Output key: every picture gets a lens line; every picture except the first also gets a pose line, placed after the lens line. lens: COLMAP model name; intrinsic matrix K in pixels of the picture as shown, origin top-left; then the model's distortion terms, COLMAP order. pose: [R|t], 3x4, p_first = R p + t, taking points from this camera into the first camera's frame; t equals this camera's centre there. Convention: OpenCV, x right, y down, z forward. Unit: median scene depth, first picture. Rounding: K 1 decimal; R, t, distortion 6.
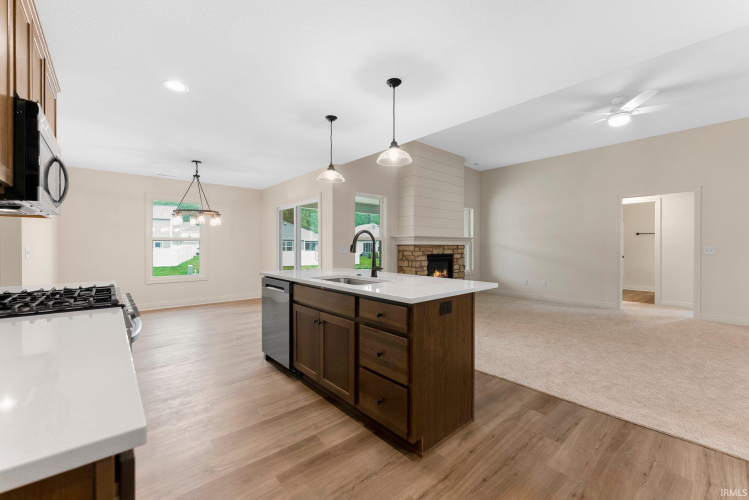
lens RADIAL K [[302.7, 0, 374.5], [0, 302.7, 250.0], [0, 0, 1]] dist [-0.000905, -0.000118]
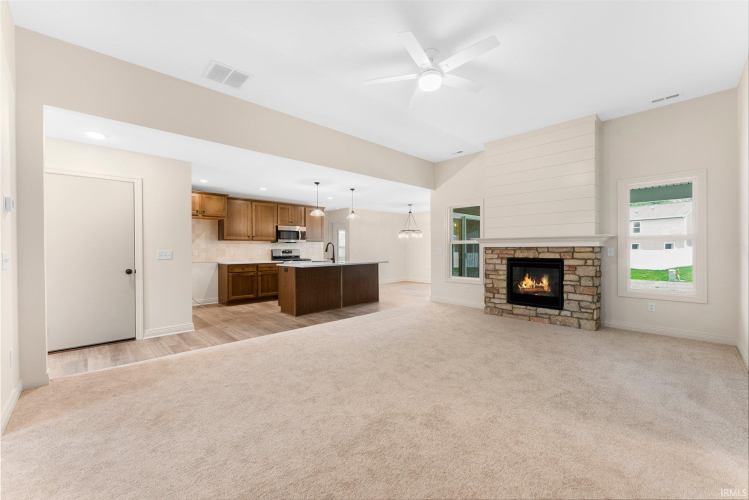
lens RADIAL K [[302.7, 0, 374.5], [0, 302.7, 250.0], [0, 0, 1]] dist [-0.000905, -0.000118]
pose [[0.049416, 0.003069, -0.998774, 2.022619], [-0.008282, 0.999962, 0.002663, -0.014685], [0.998744, 0.008141, 0.049440, 1.055480]]
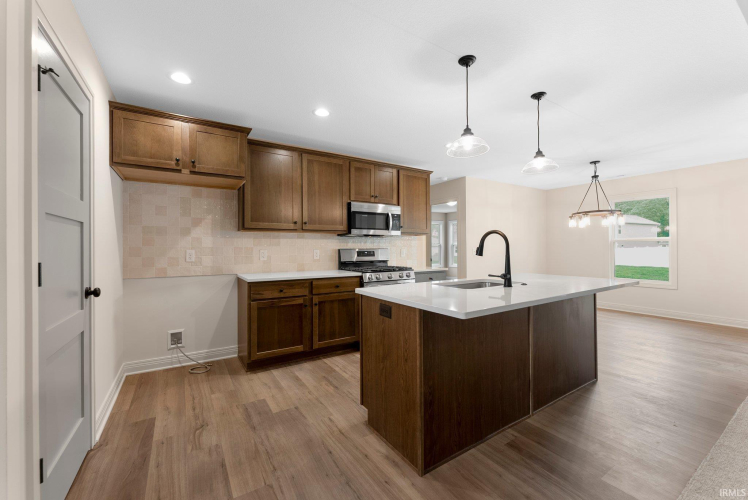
lens RADIAL K [[298.8, 0, 374.0], [0, 298.8, 250.0], [0, 0, 1]] dist [0.000746, 0.000028]
pose [[-0.141977, 0.003316, -0.989864, 0.735598], [-0.008071, 0.999957, 0.004507, -0.008242], [0.989837, 0.008629, -0.141944, 0.663241]]
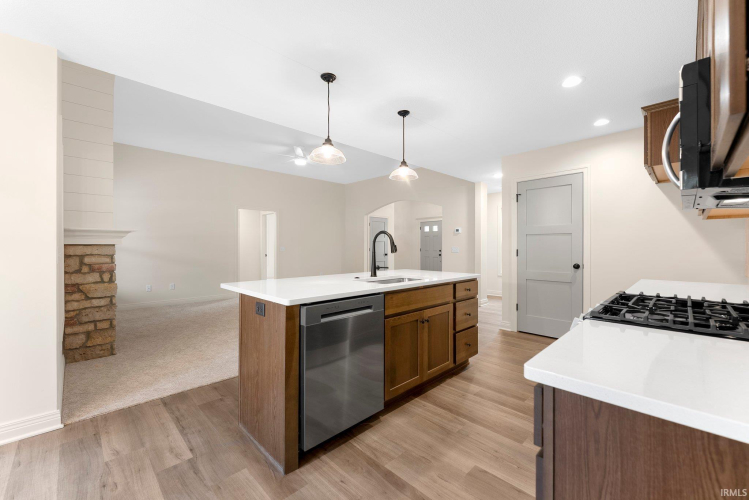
lens RADIAL K [[302.7, 0, 374.5], [0, 302.7, 250.0], [0, 0, 1]] dist [-0.000905, -0.000118]
pose [[-0.054694, -0.002213, 0.998501, -0.917523], [0.011507, 0.999930, 0.002846, -0.004978], [-0.998437, 0.011645, -0.054665, 0.936359]]
